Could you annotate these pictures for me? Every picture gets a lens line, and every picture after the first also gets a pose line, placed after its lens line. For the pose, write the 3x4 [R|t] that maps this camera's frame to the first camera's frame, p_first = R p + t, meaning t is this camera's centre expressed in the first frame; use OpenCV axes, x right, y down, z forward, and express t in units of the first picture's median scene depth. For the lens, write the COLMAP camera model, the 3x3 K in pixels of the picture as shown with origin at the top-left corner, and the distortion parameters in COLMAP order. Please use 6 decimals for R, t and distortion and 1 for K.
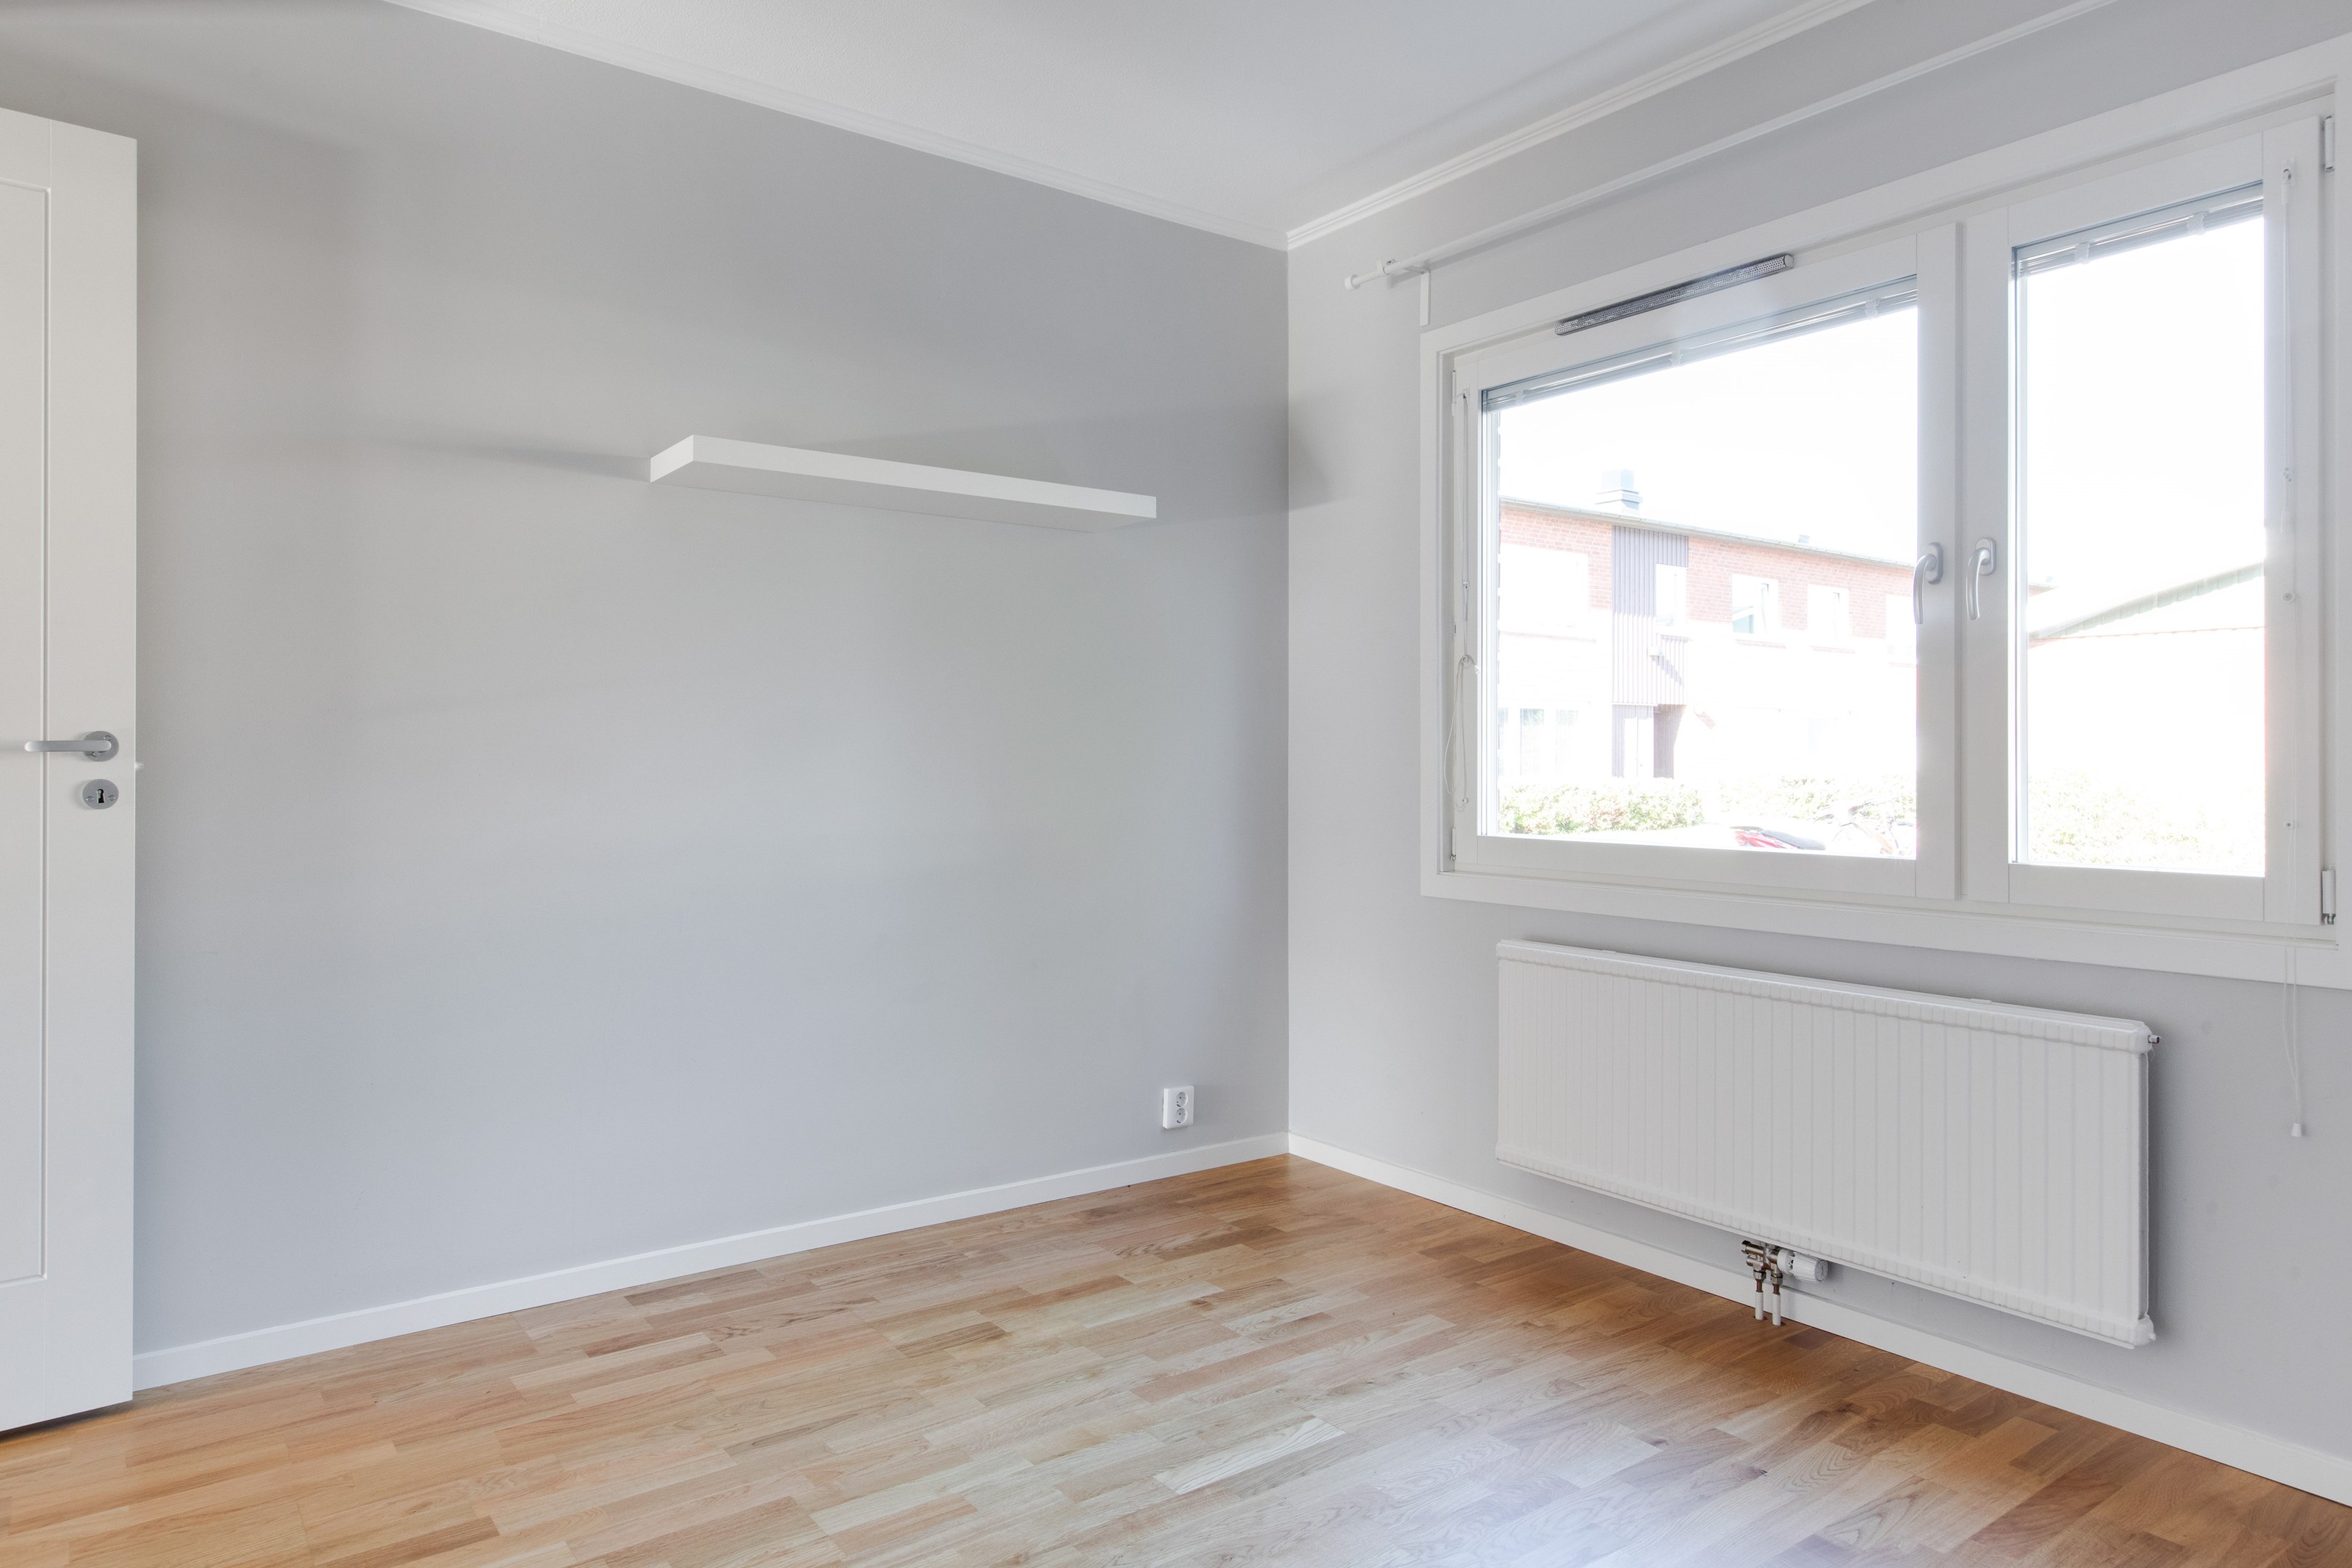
lens RADIAL K [[1384.1, 0, 1160.8], [0, 1384.1, 776.3], [0, 0, 1]] dist [0.007468, -0.005981]
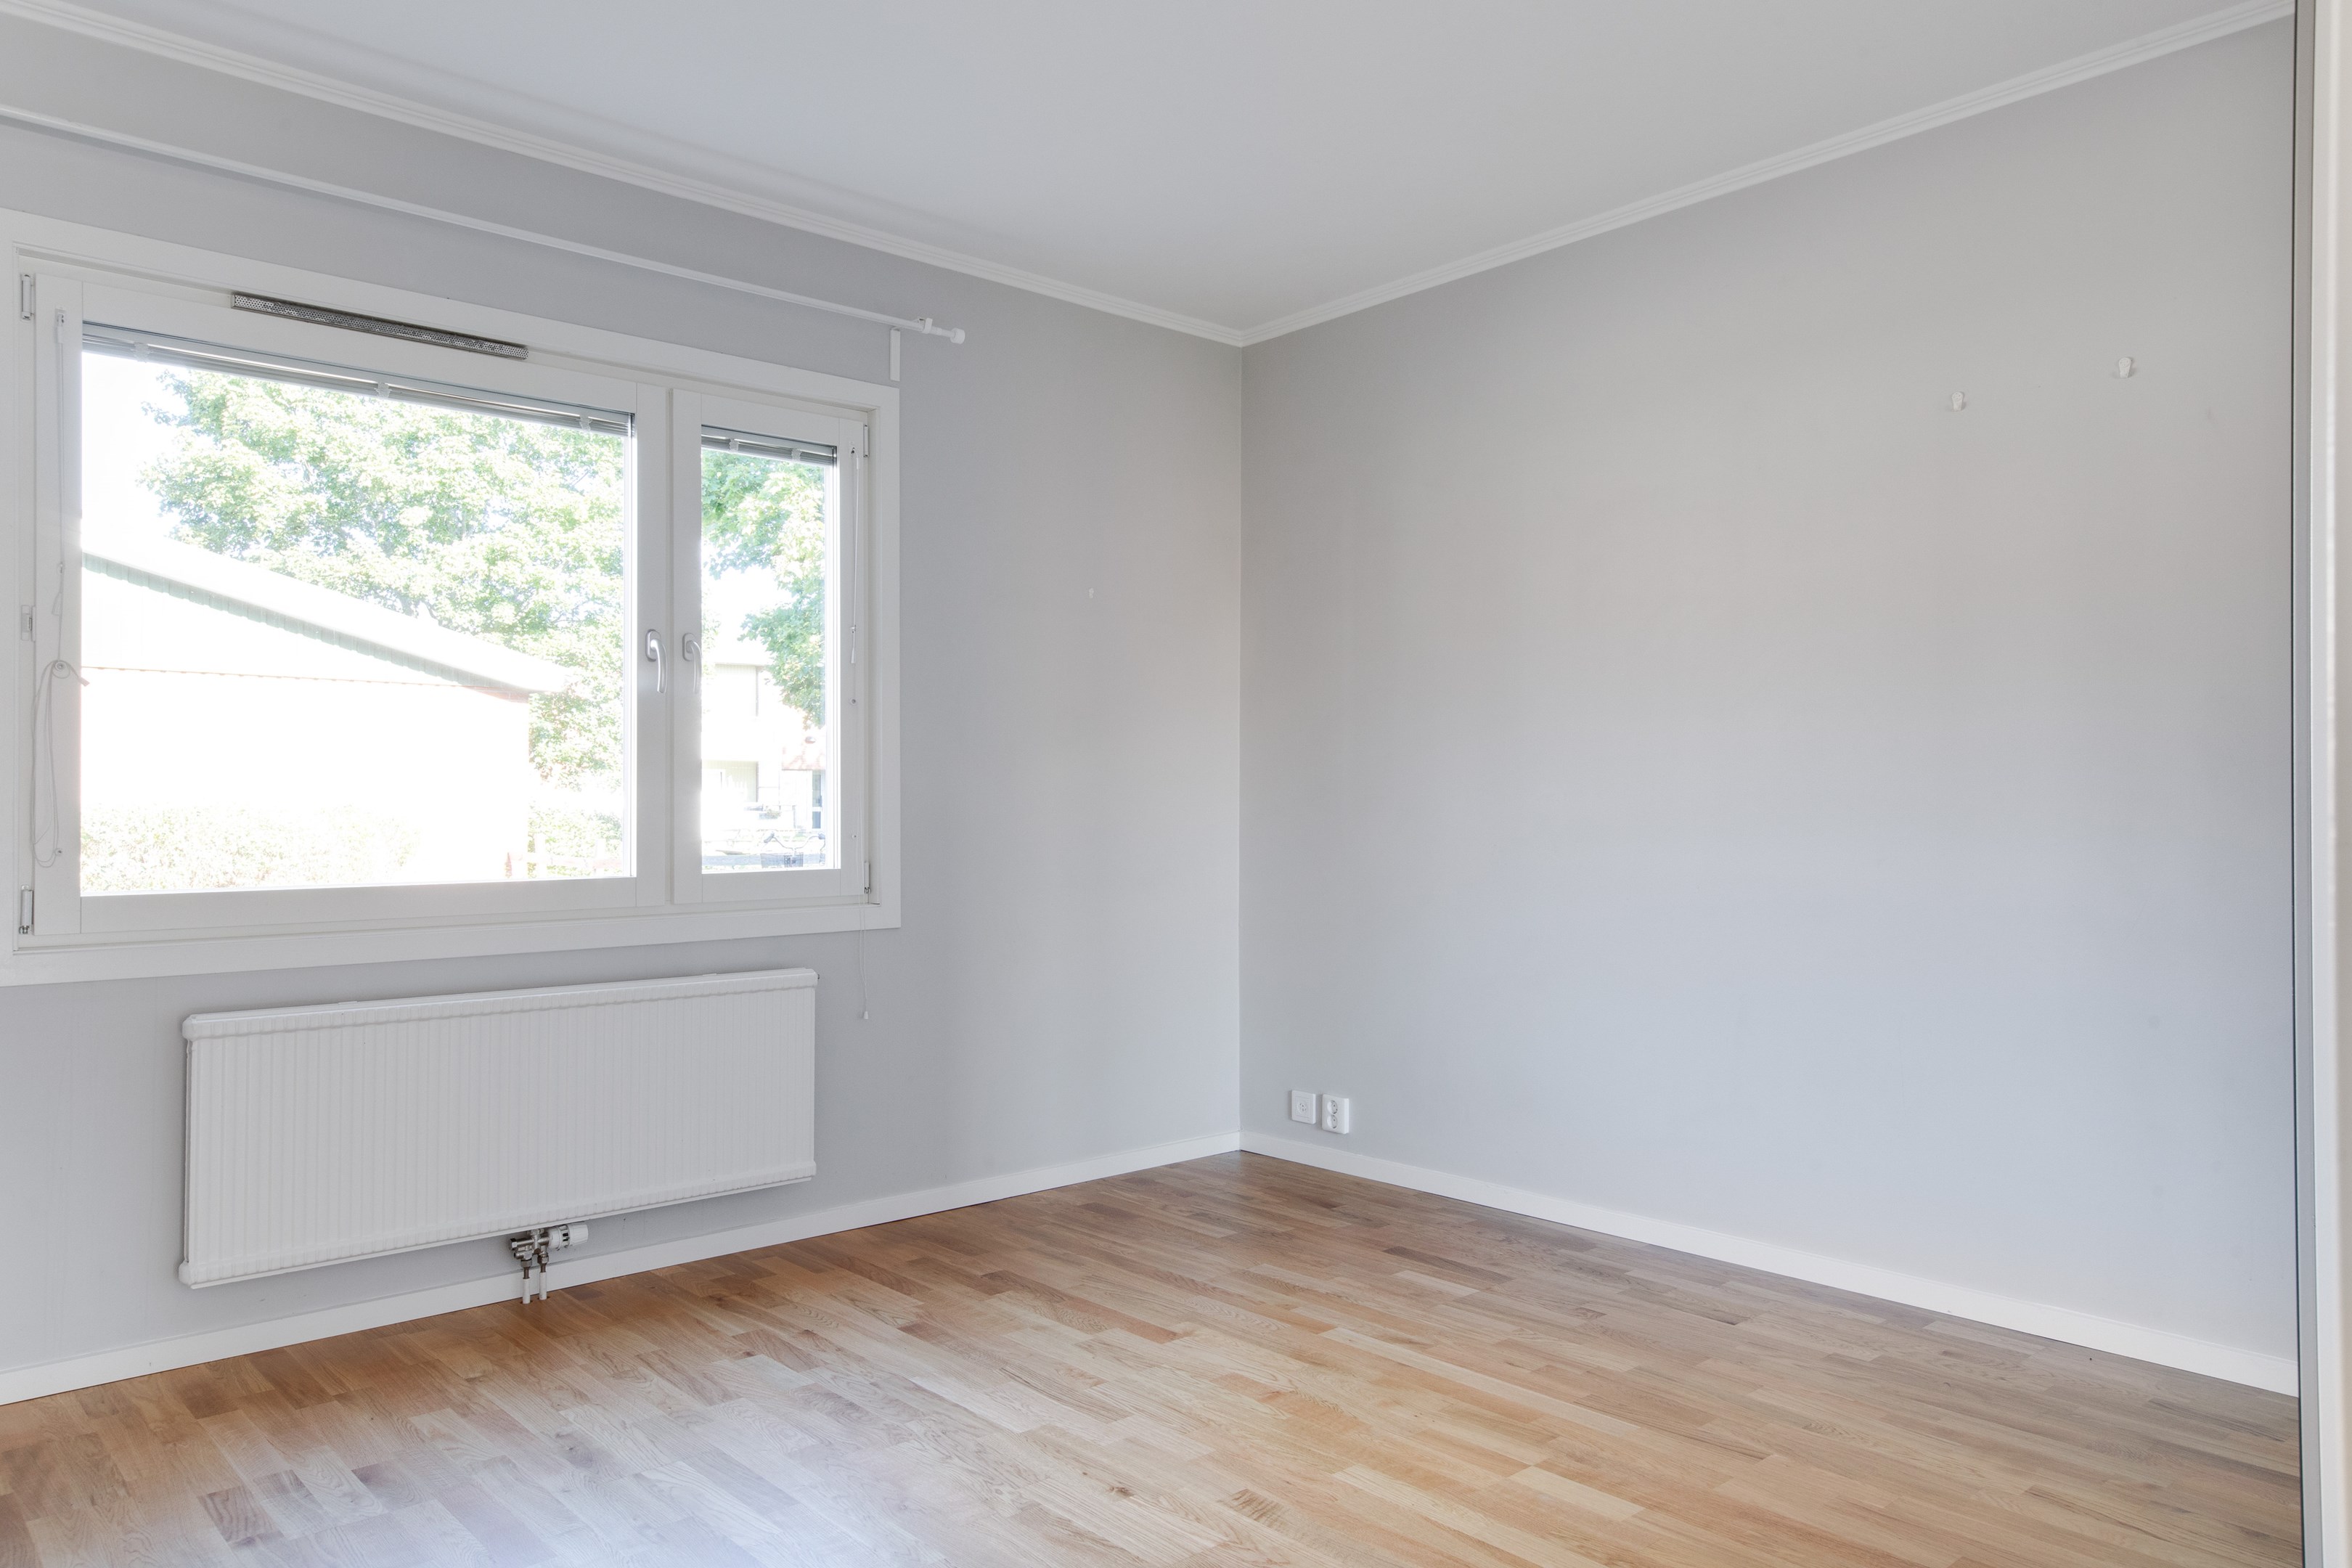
lens RADIAL K [[1540.1, 0, 1151.0], [0, 1540.1, 784.1], [0, 0, 1]] dist [-0.002651, 0.001141]
pose [[-0.057261, 0.000516, 0.998359, -0.886870], [0.001844, 0.999998, -0.000411, -0.023246], [-0.998358, 0.001817, -0.057262, 0.616175]]
